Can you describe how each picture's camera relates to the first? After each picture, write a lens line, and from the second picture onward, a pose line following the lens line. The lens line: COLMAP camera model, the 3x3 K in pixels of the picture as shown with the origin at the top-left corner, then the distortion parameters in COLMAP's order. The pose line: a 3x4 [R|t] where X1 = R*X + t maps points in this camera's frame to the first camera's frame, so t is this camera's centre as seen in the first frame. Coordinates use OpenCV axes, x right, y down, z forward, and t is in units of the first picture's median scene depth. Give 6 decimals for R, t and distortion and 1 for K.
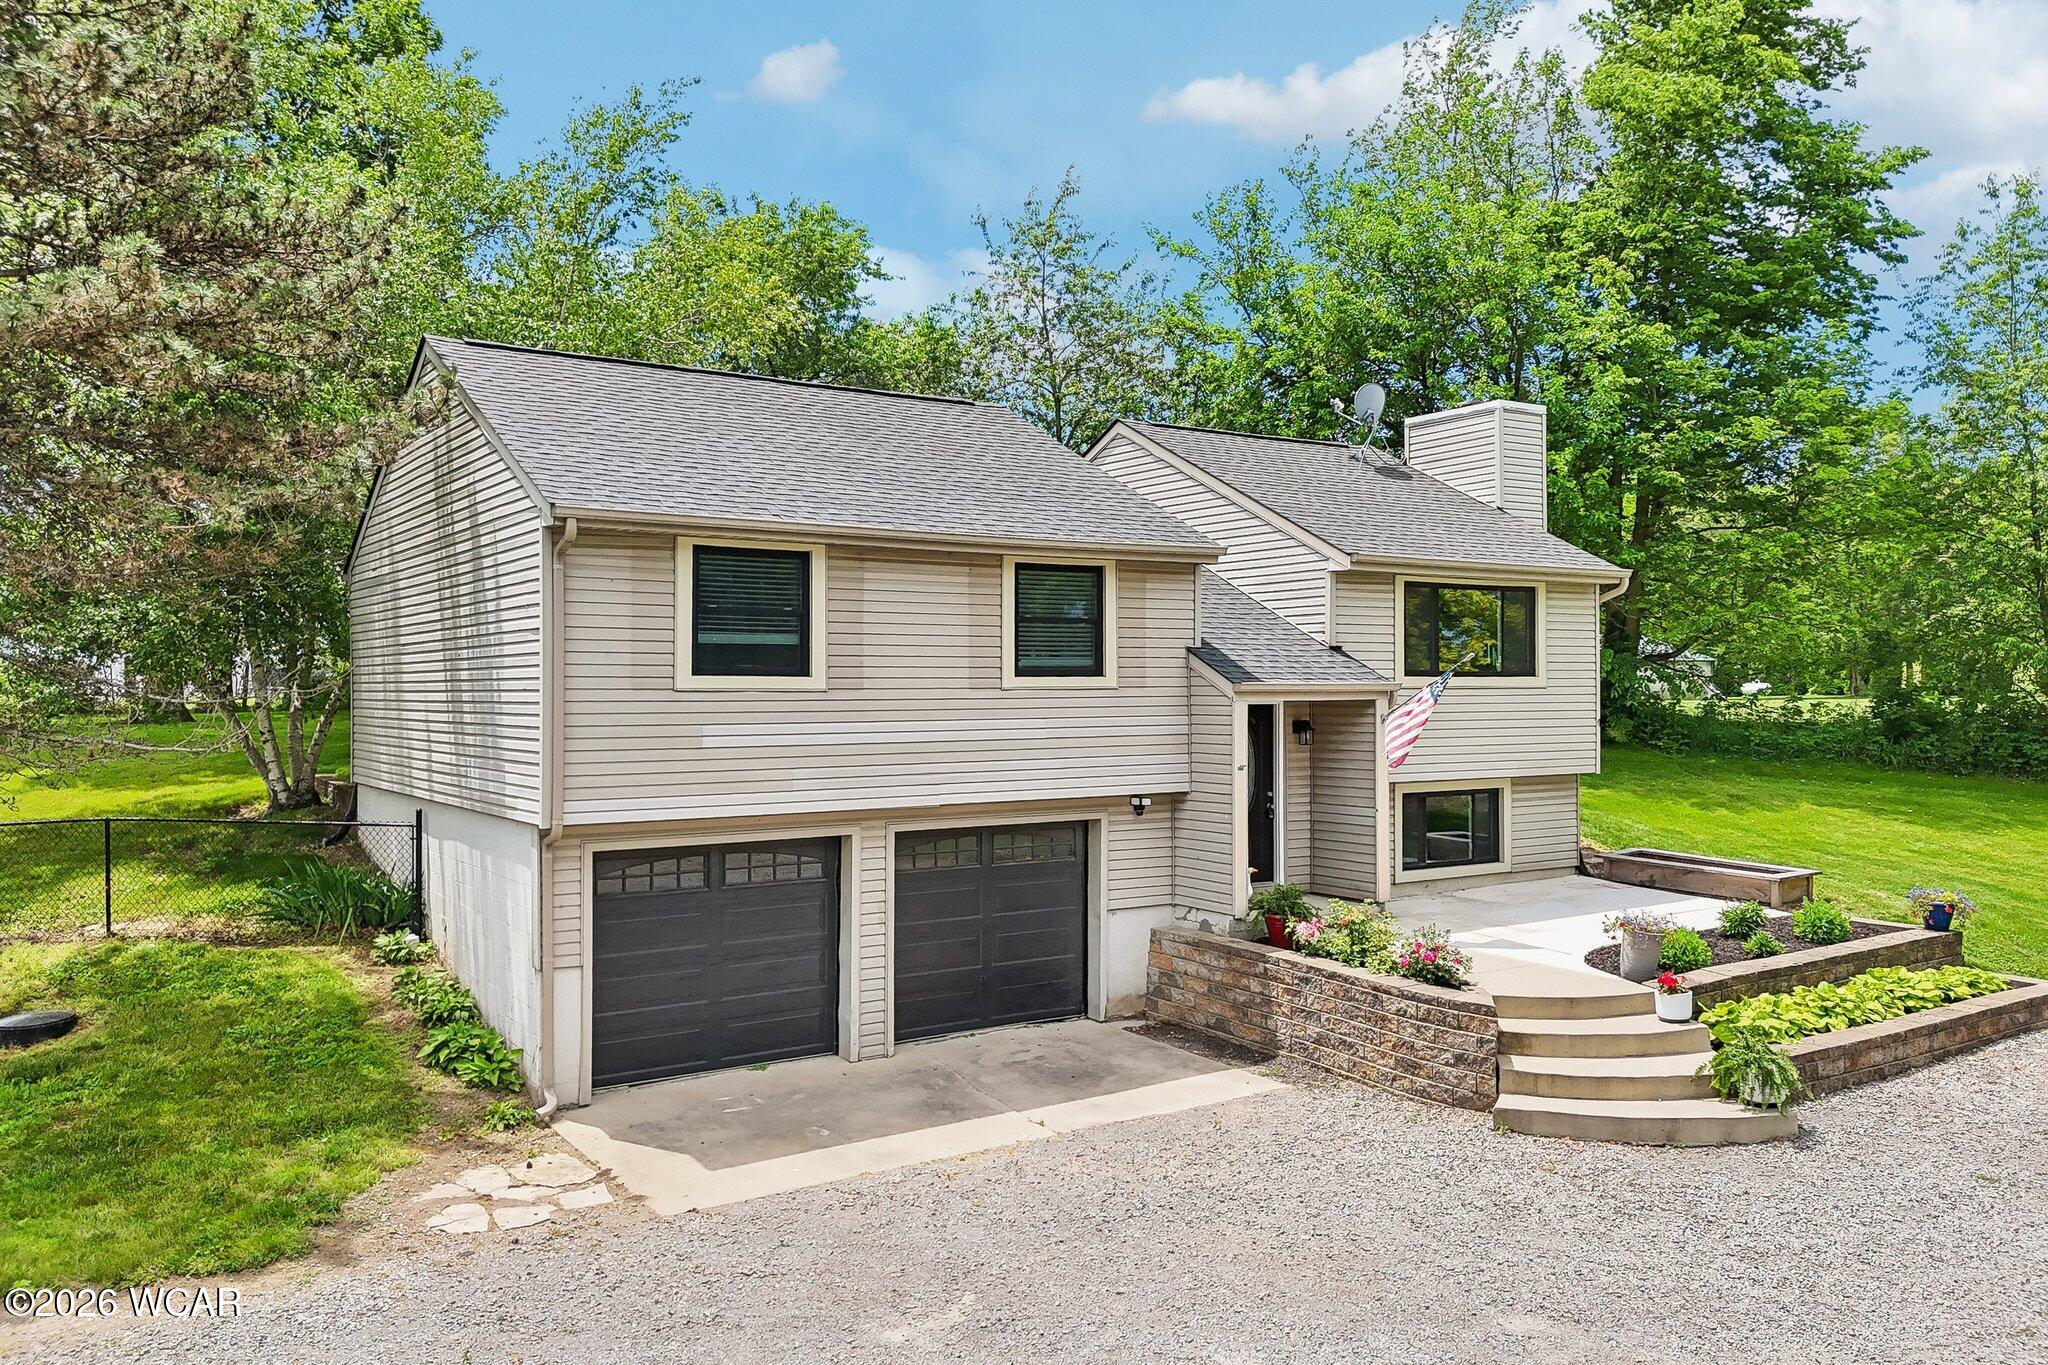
lens RADIAL K [[1488.8, 0, 935.4], [0, 1488.8, 679.6], [0, 0, 1]] dist [0.091929, -0.076665]
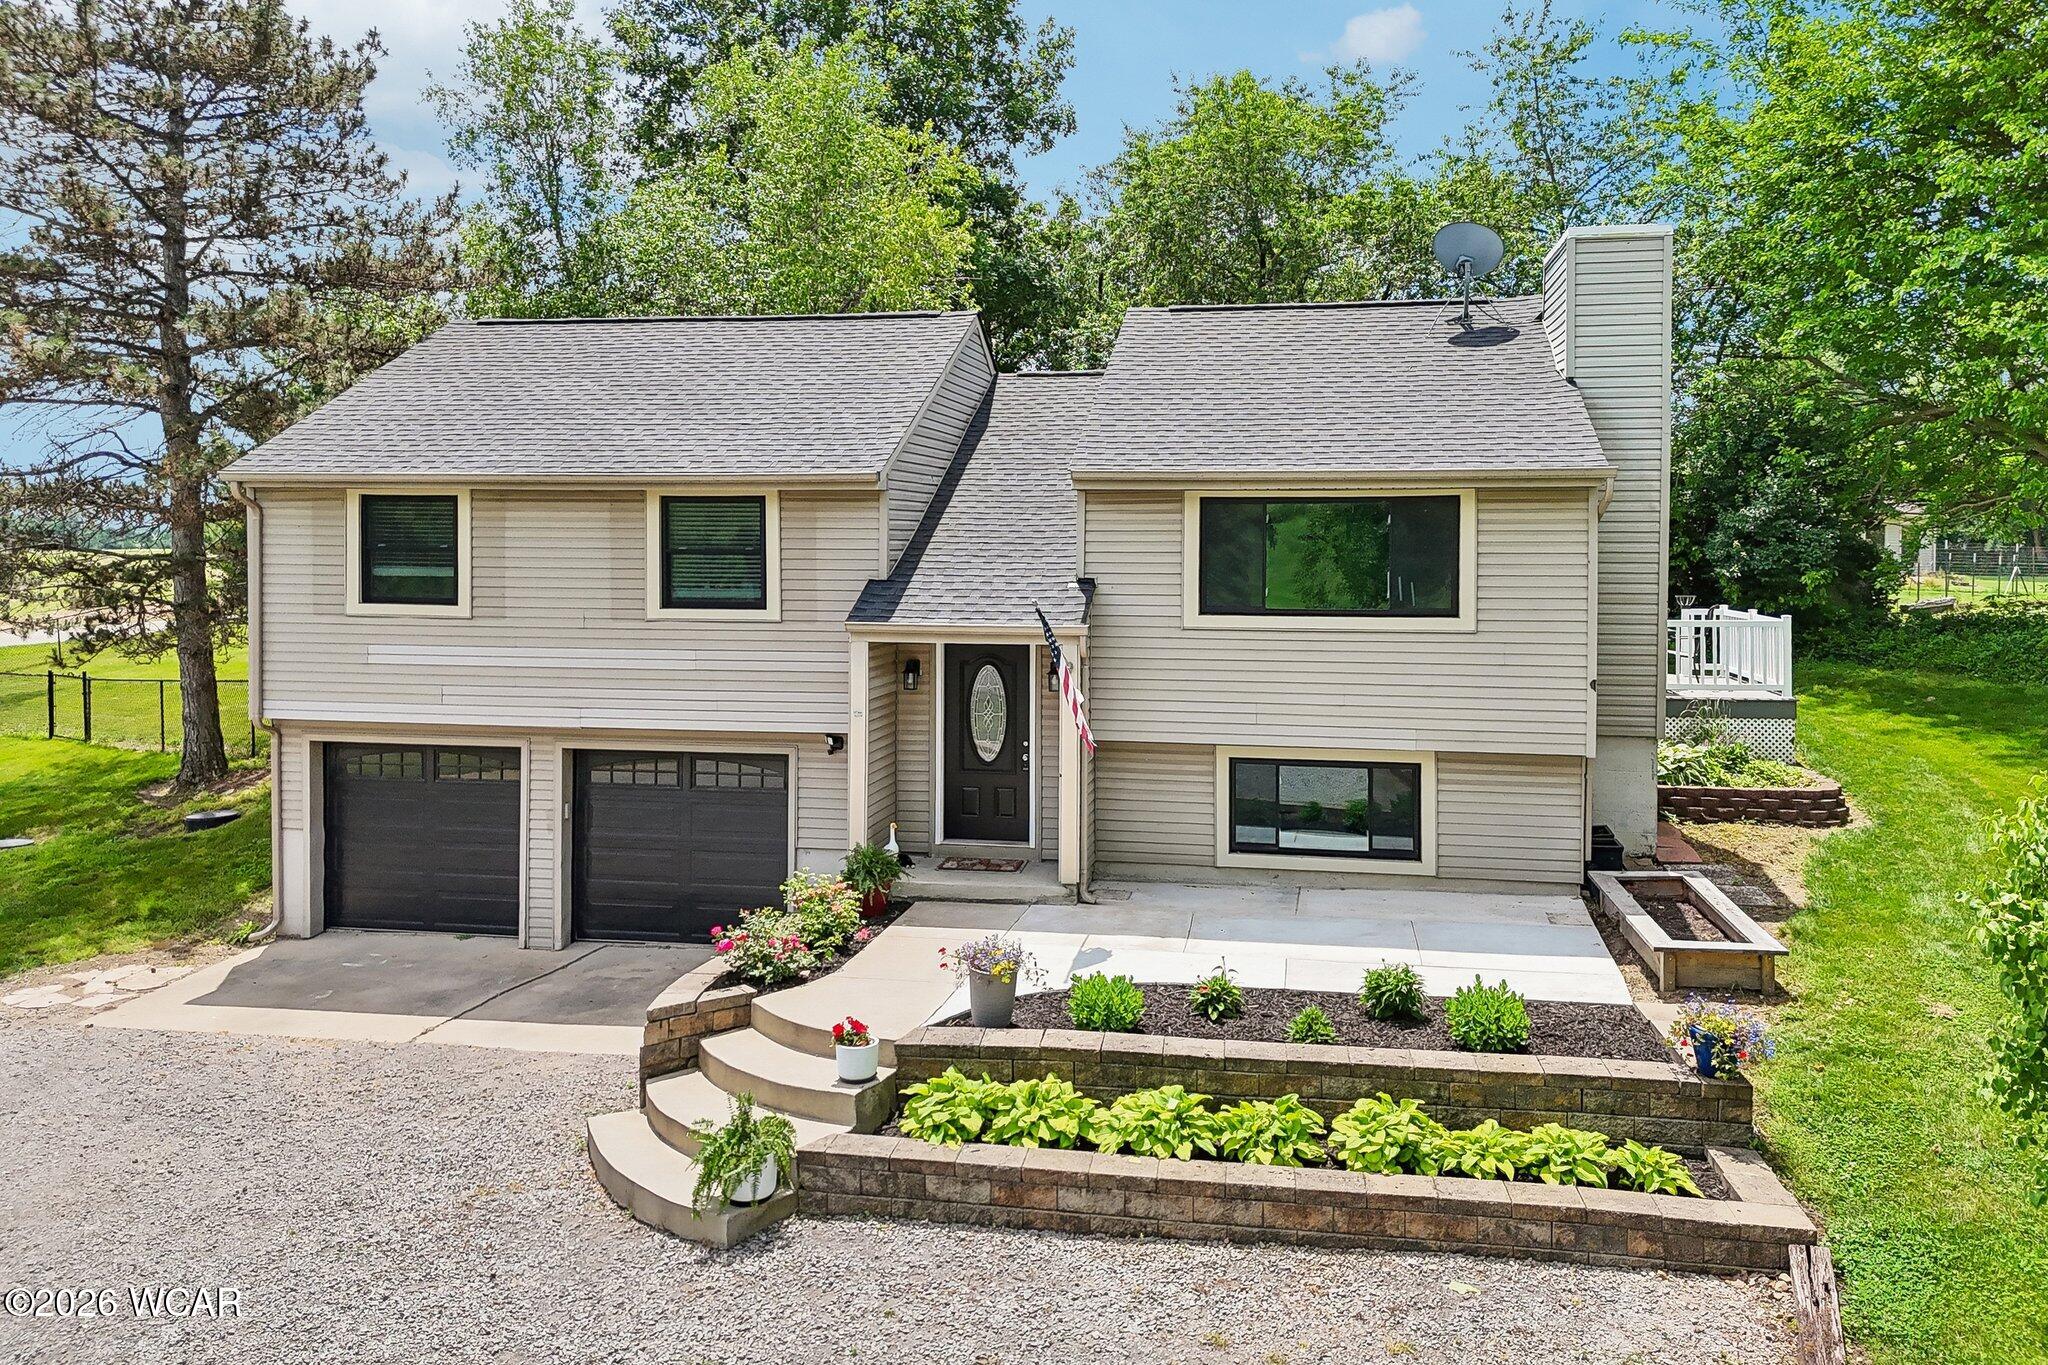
lens RADIAL K [[1426.8, 0, 1014.0], [0, 1426.8, 597.1], [0, 0, 1]] dist [0.056037, -0.048431]
pose [[0.748461, 0.027899, -0.662592, 0.916630], [-0.004423, 0.999302, 0.037081, -0.048791], [0.663164, -0.024823, 0.748062, 0.439796]]
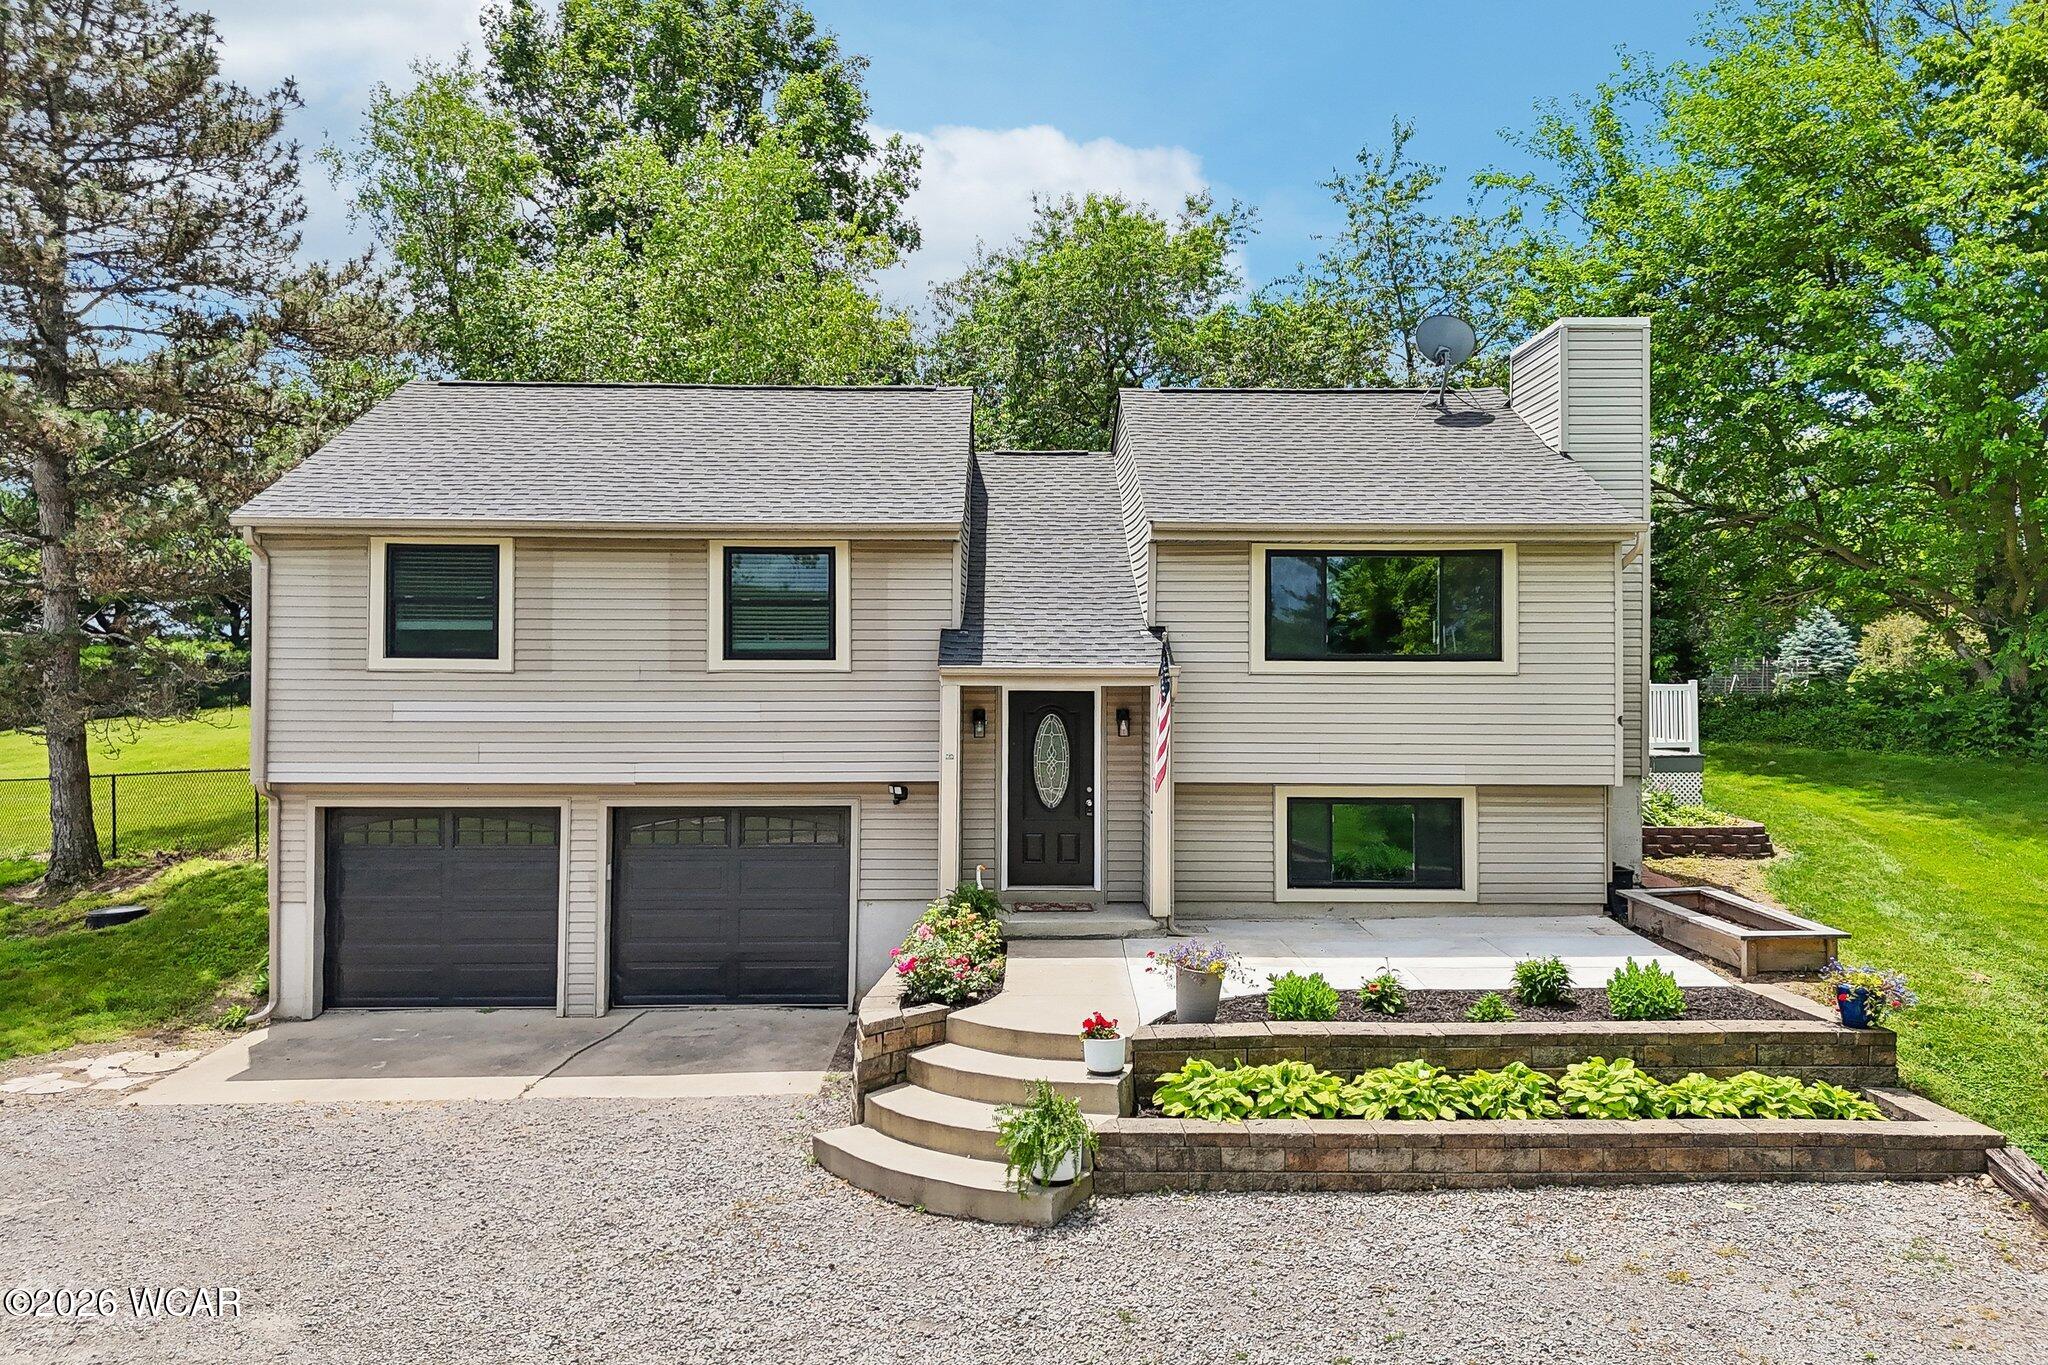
lens RADIAL K [[1416.3, 0, 988.3], [0, 1416.3, 687.0], [0, 0, 1]] dist [0.069564, -0.067184]
pose [[0.856819, 0.003997, -0.515601, 0.729214], [-0.003470, 0.999992, 0.001986, 0.014424], [0.515605, 0.000088, 0.856826, 0.275246]]
